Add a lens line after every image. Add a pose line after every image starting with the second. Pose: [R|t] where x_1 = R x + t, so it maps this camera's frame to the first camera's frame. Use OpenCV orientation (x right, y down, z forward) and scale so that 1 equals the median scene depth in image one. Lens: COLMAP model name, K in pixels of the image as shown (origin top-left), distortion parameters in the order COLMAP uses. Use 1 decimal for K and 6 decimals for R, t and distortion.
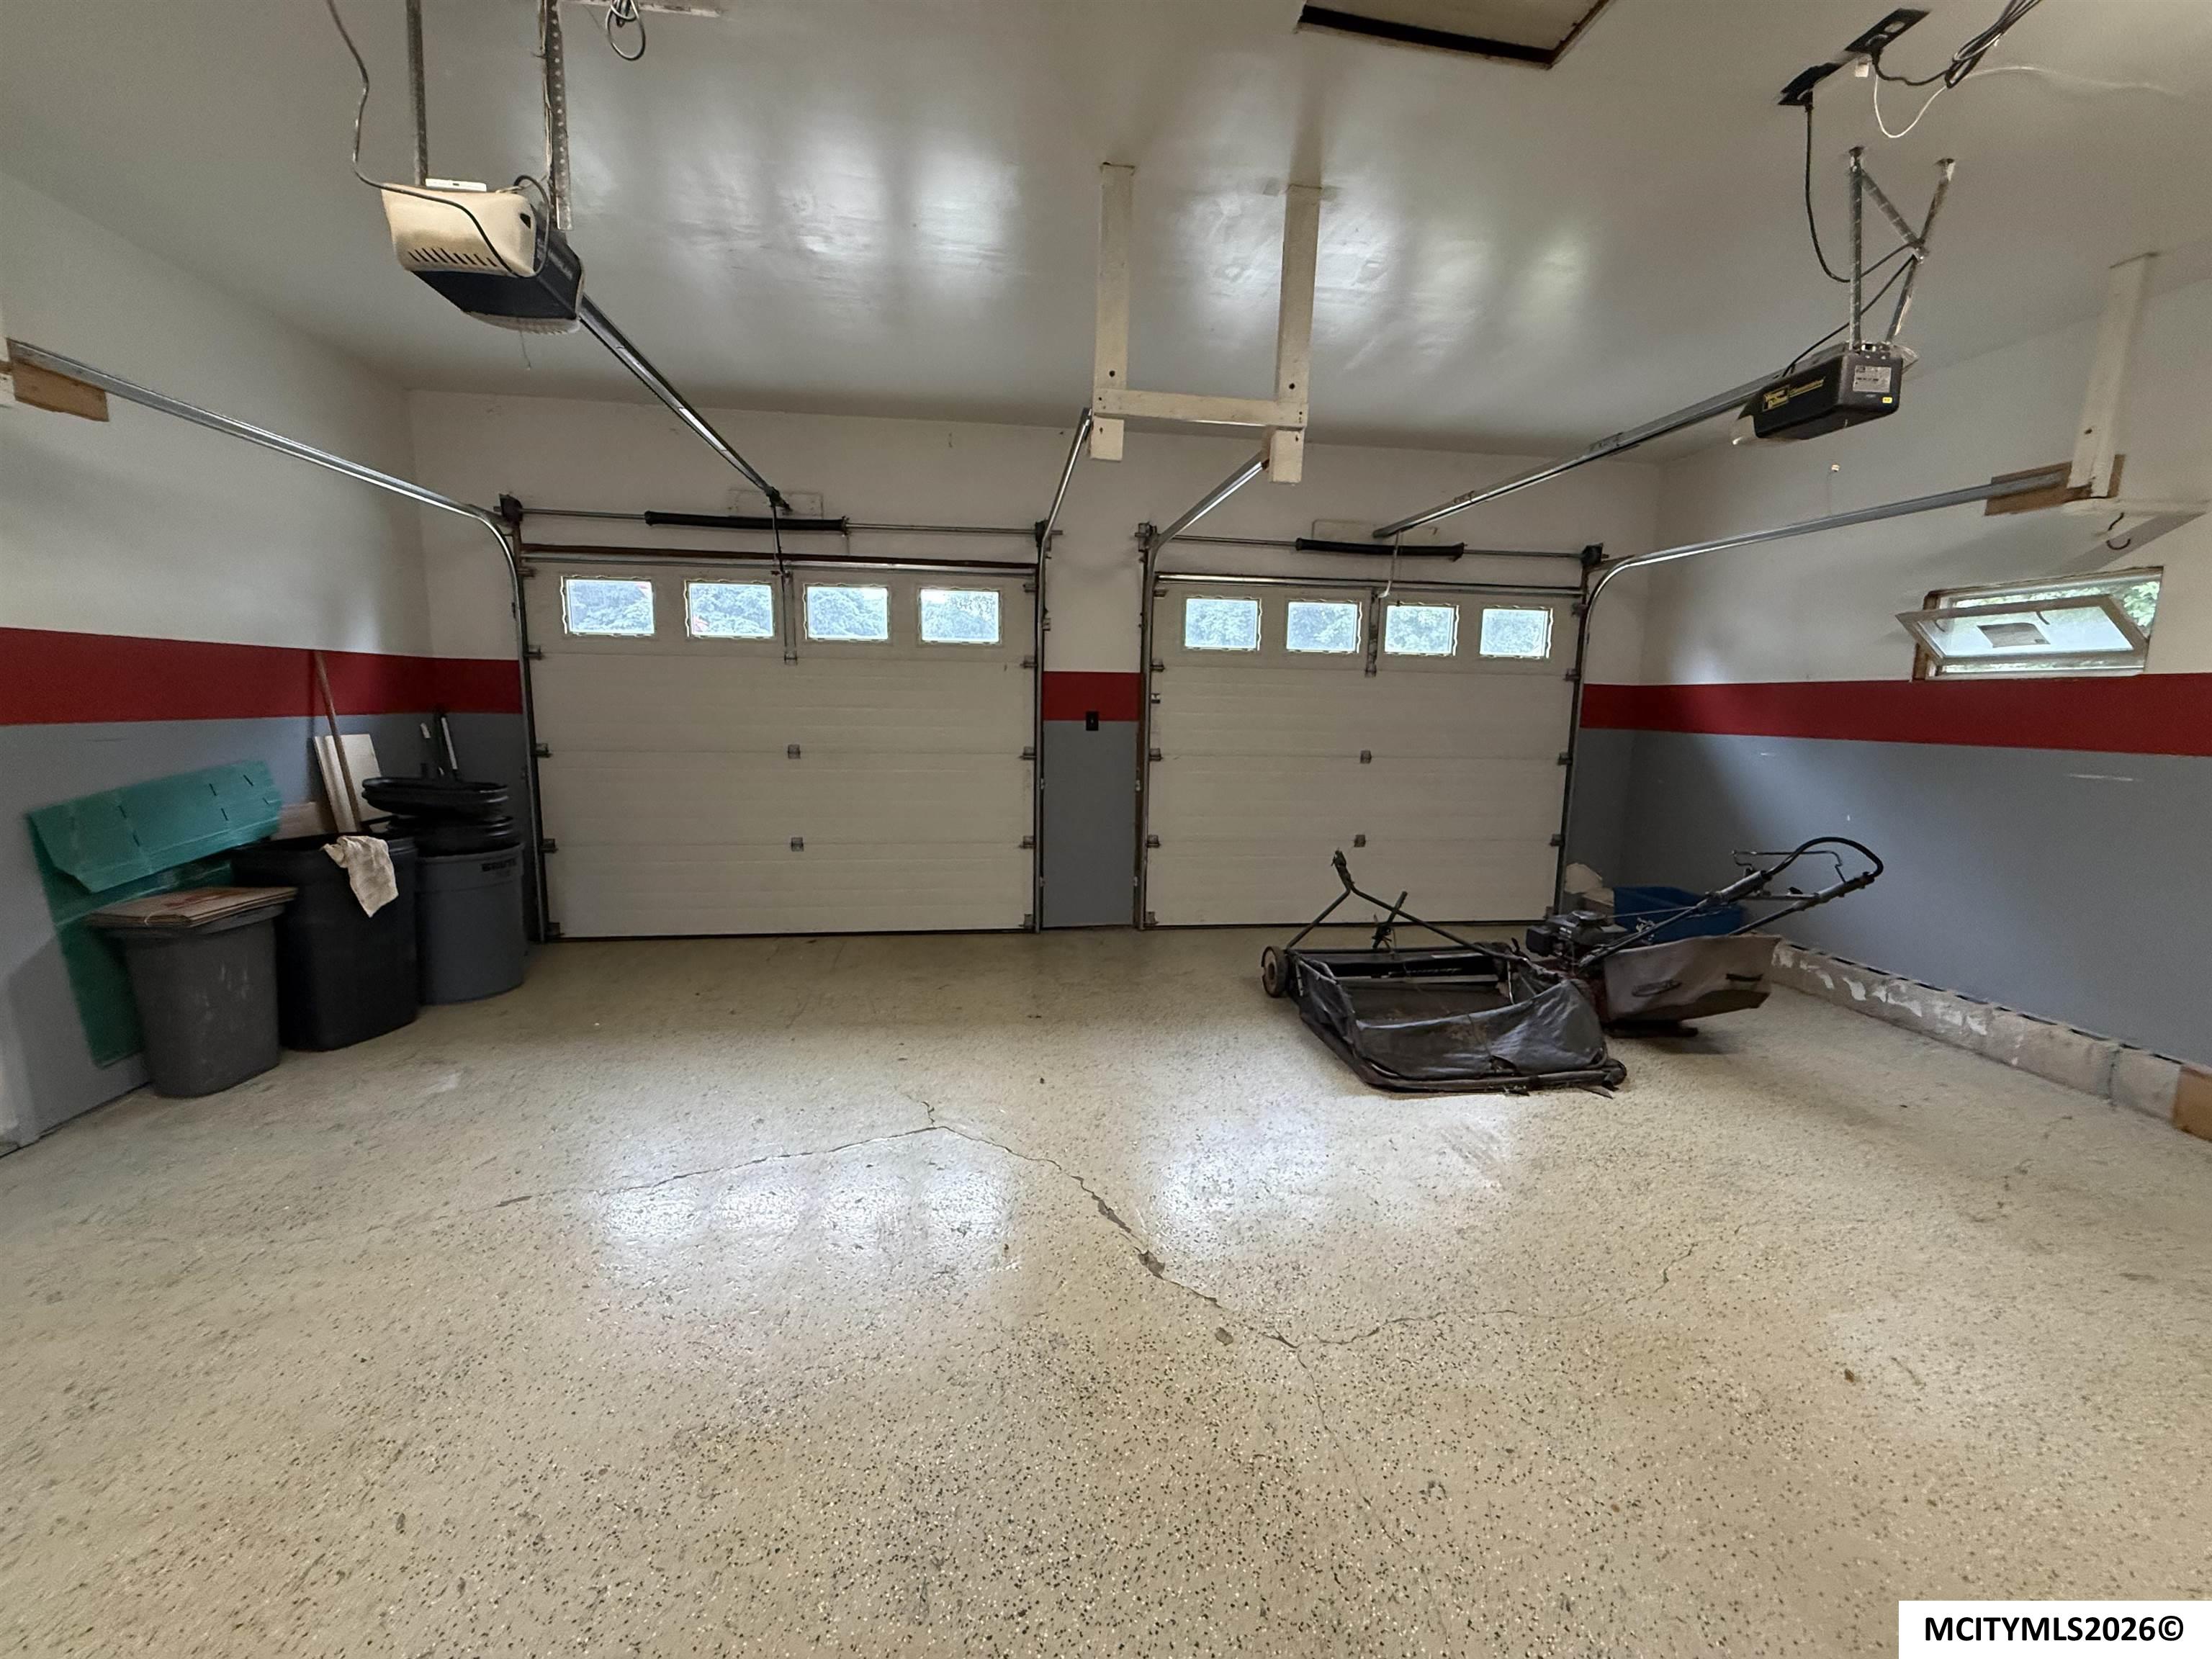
lens RADIAL K [[884.5, 0, 1104.3], [0, 884.5, 832.9], [0, 0, 1]] dist [-0.000159, -0.000152]
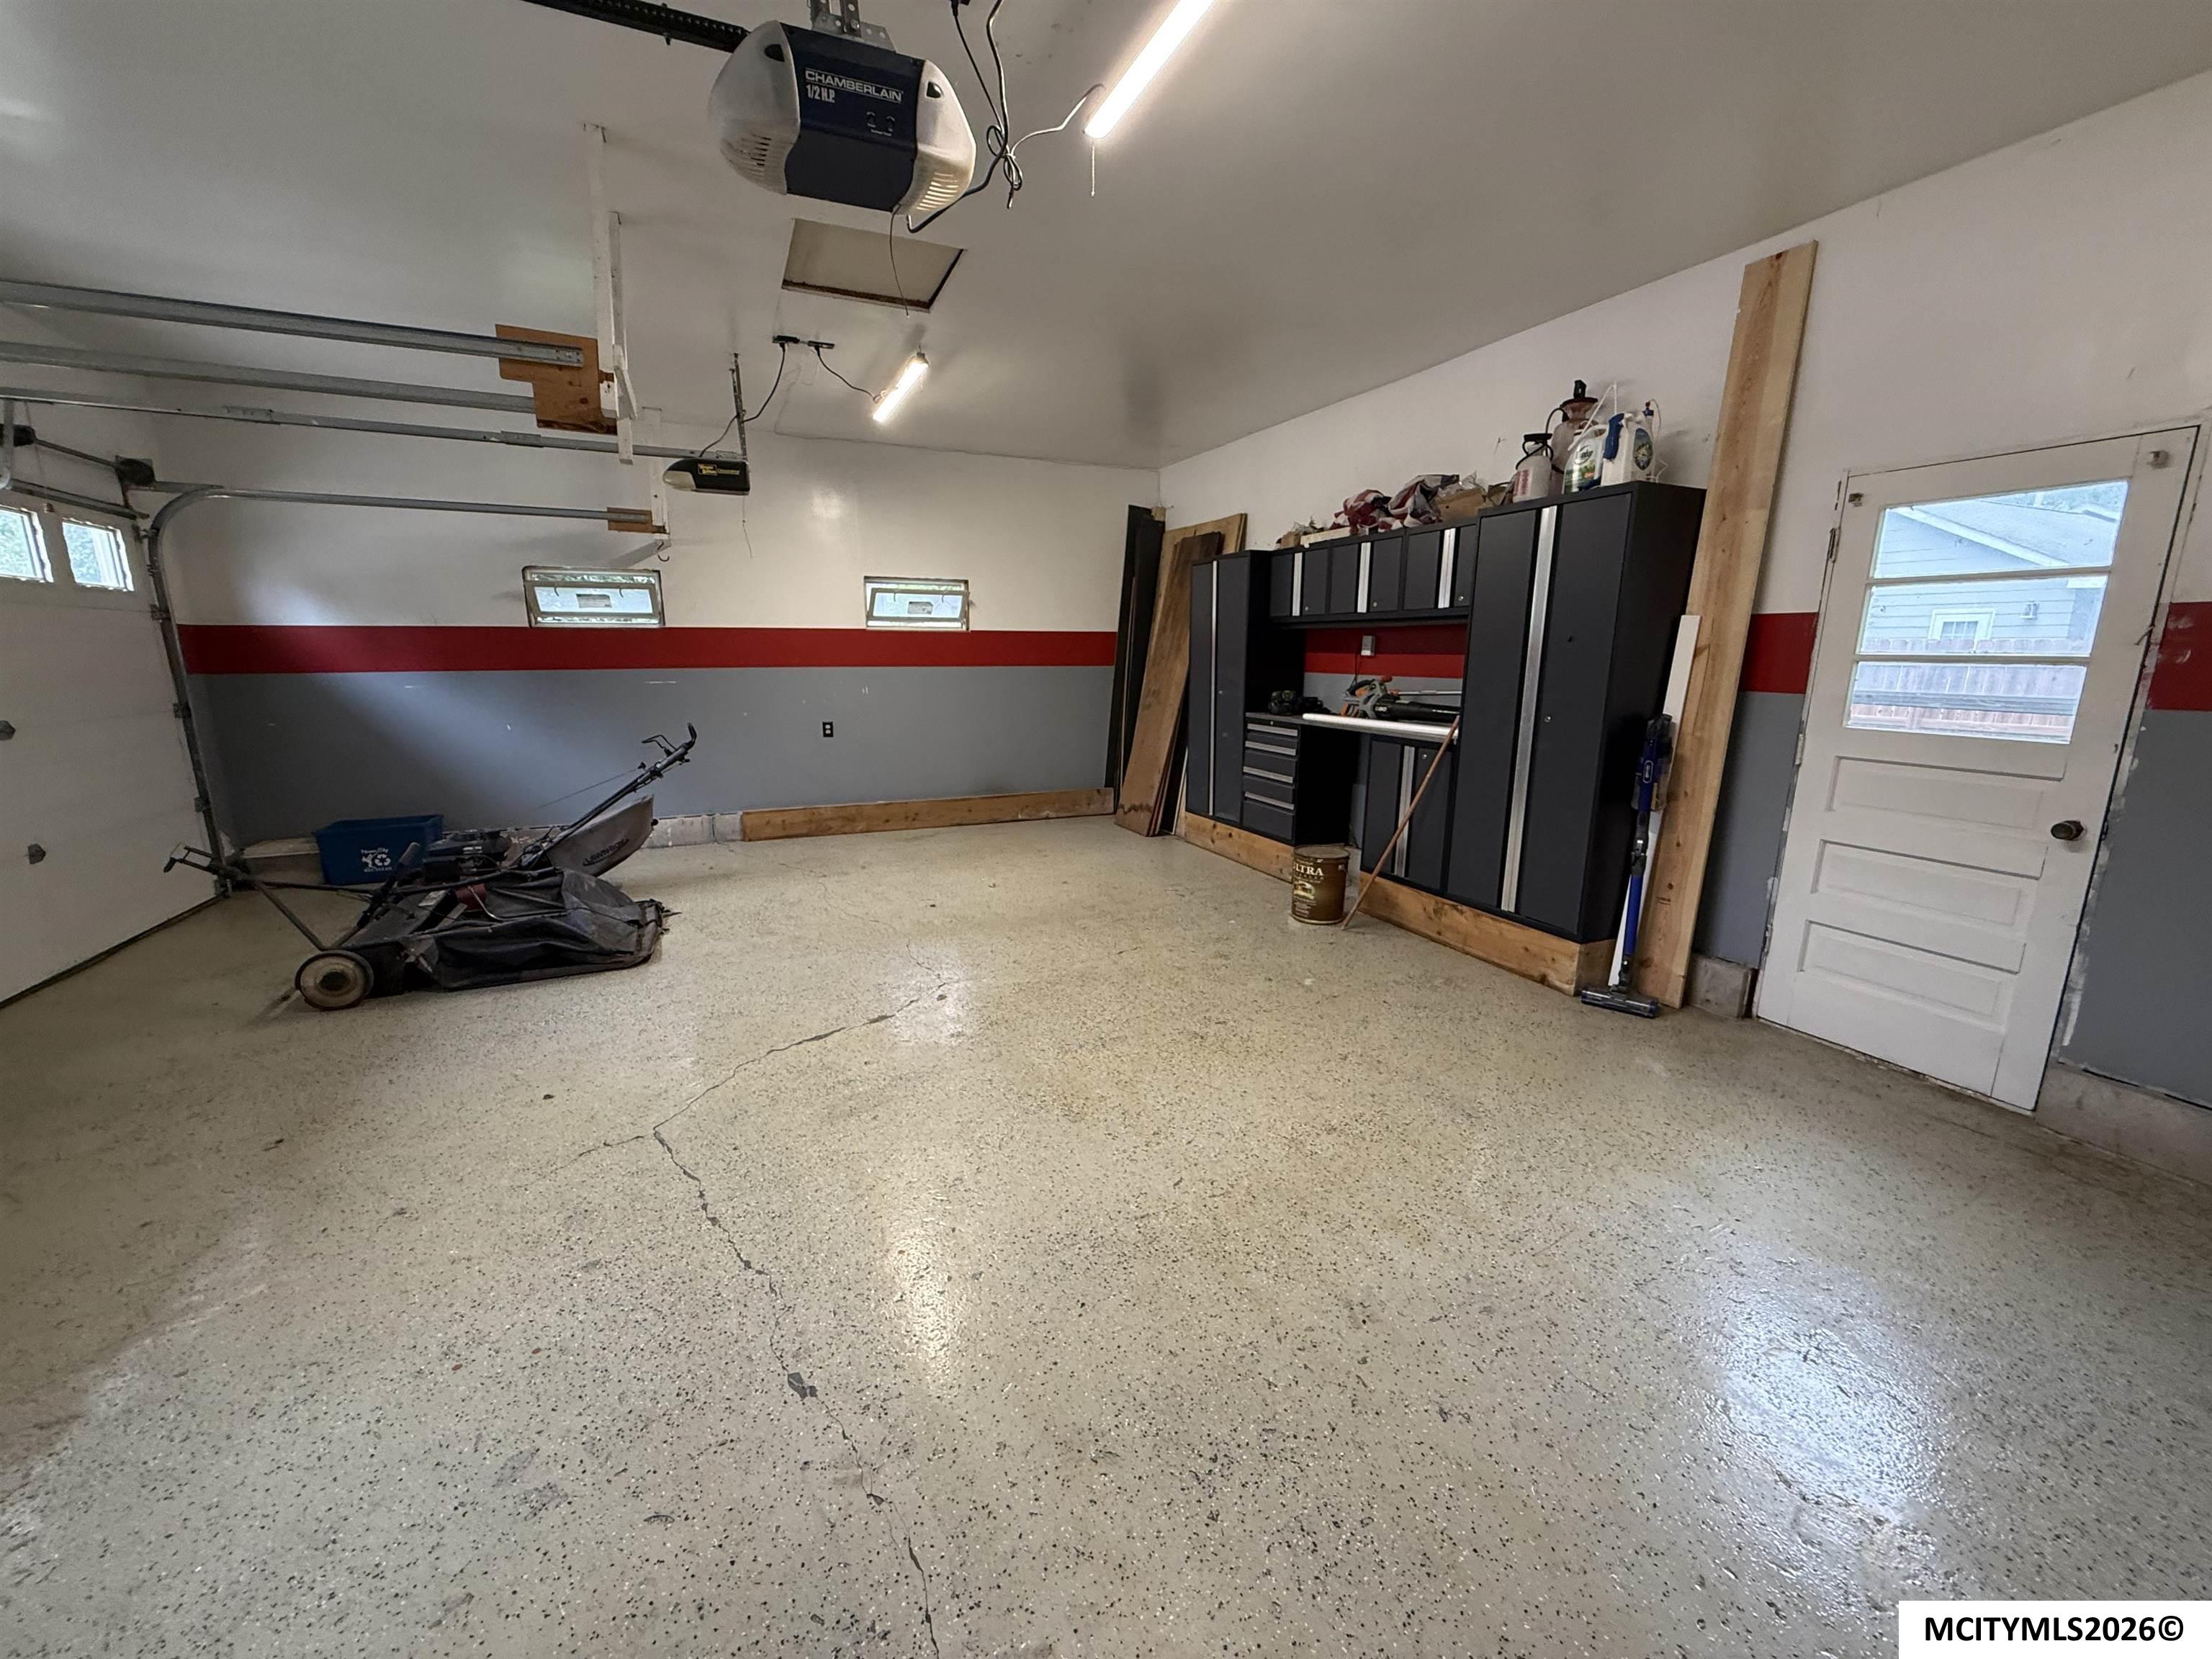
lens RADIAL K [[884.5, 0, 1104.3], [0, 884.5, 832.9], [0, 0, 1]] dist [-0.000159, -0.000152]
pose [[-0.285429, -0.211457, 0.934781, -0.876461], [0.140701, 0.955543, 0.259116, -0.101552], [-0.948016, 0.205484, -0.242987, 0.575508]]
